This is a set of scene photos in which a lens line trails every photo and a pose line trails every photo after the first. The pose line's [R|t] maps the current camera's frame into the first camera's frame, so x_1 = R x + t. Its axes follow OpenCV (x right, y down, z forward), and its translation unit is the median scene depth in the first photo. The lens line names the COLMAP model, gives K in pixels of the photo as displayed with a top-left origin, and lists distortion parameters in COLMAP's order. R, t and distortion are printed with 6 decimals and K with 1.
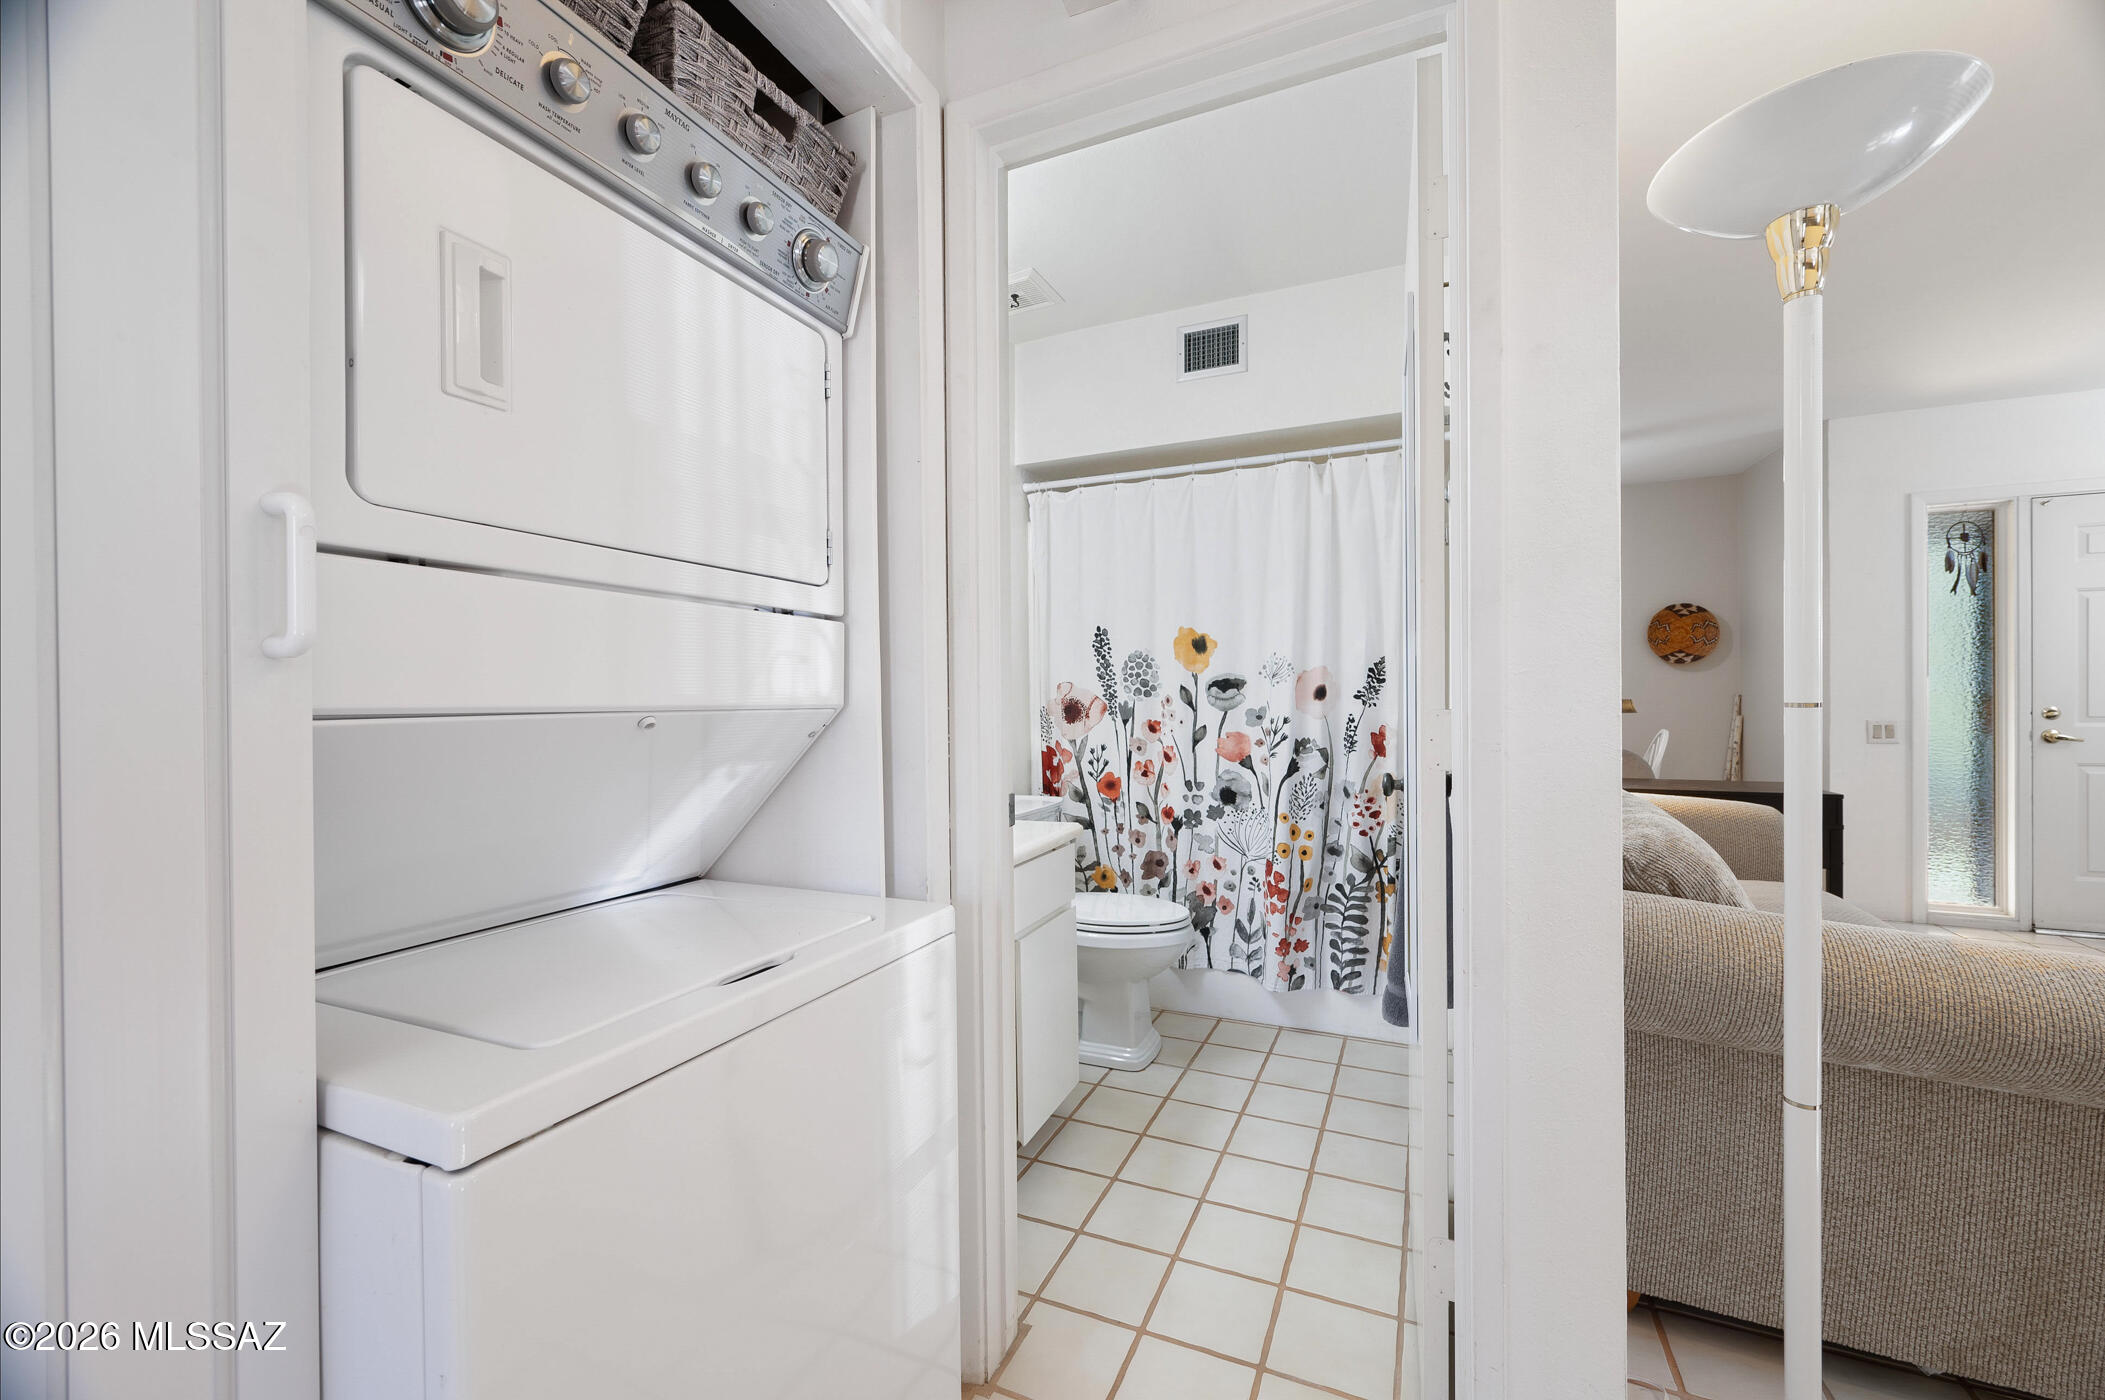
lens RADIAL K [[843.4, 0, 1057.1], [0, 843.4, 704.2], [0, 0, 1]] dist [0.000441, -0.000089]
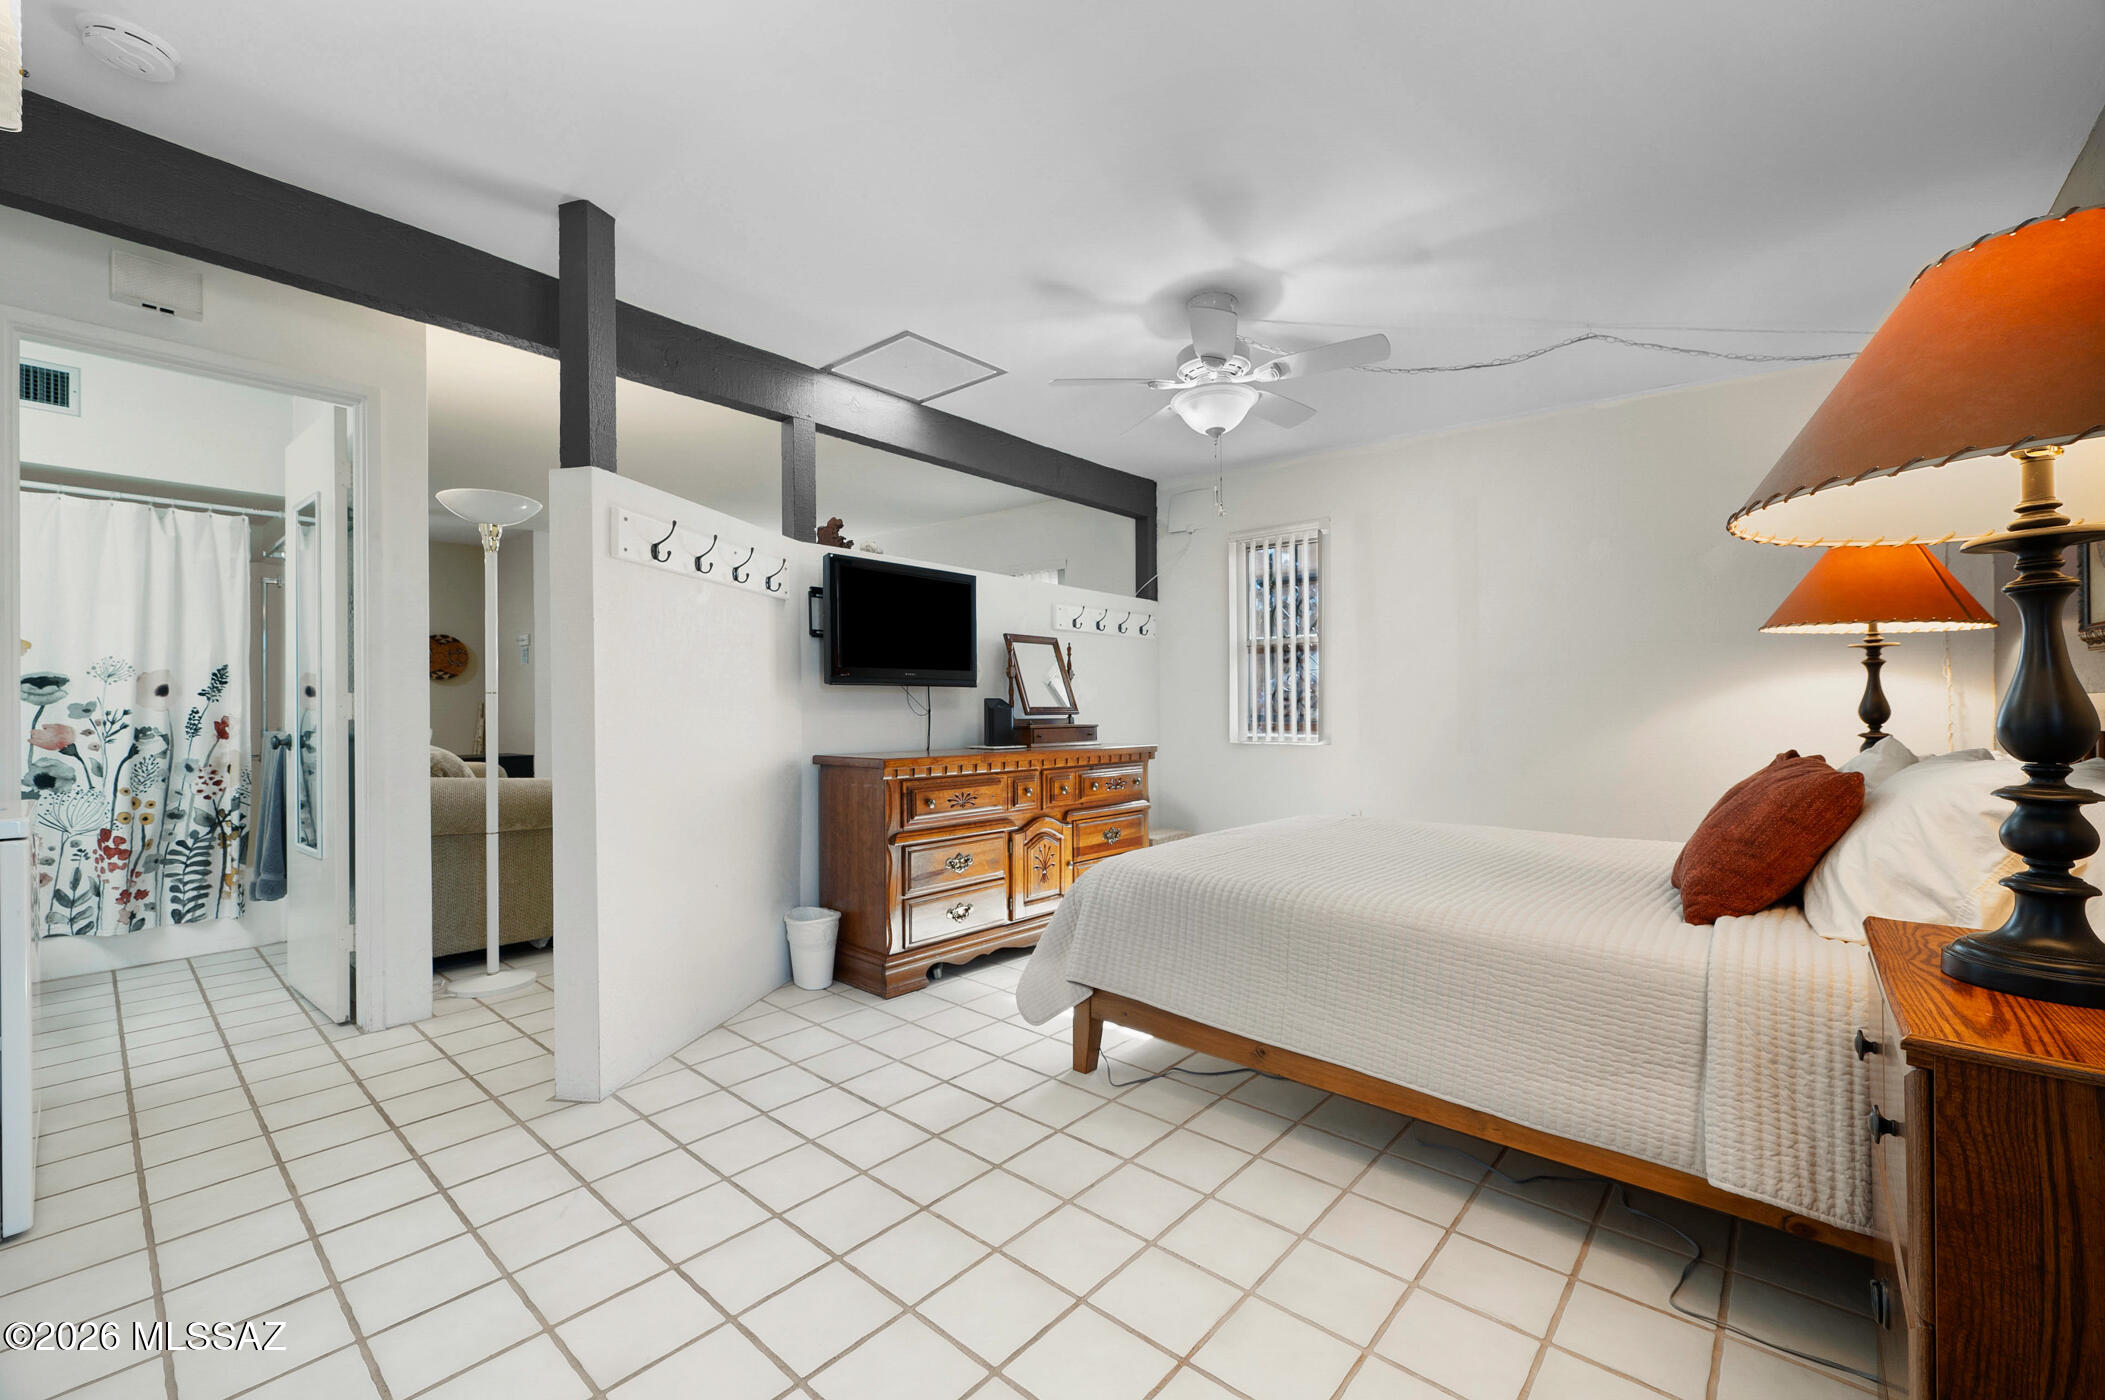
lens RADIAL K [[843.4, 0, 1057.1], [0, 843.4, 704.2], [0, 0, 1]] dist [0.000441, -0.000089]
pose [[0.294240, 0.009665, 0.955683, -0.501474], [0.010647, 0.999854, -0.013390, 0.038143], [-0.955672, 0.014115, 0.294094, -0.652354]]
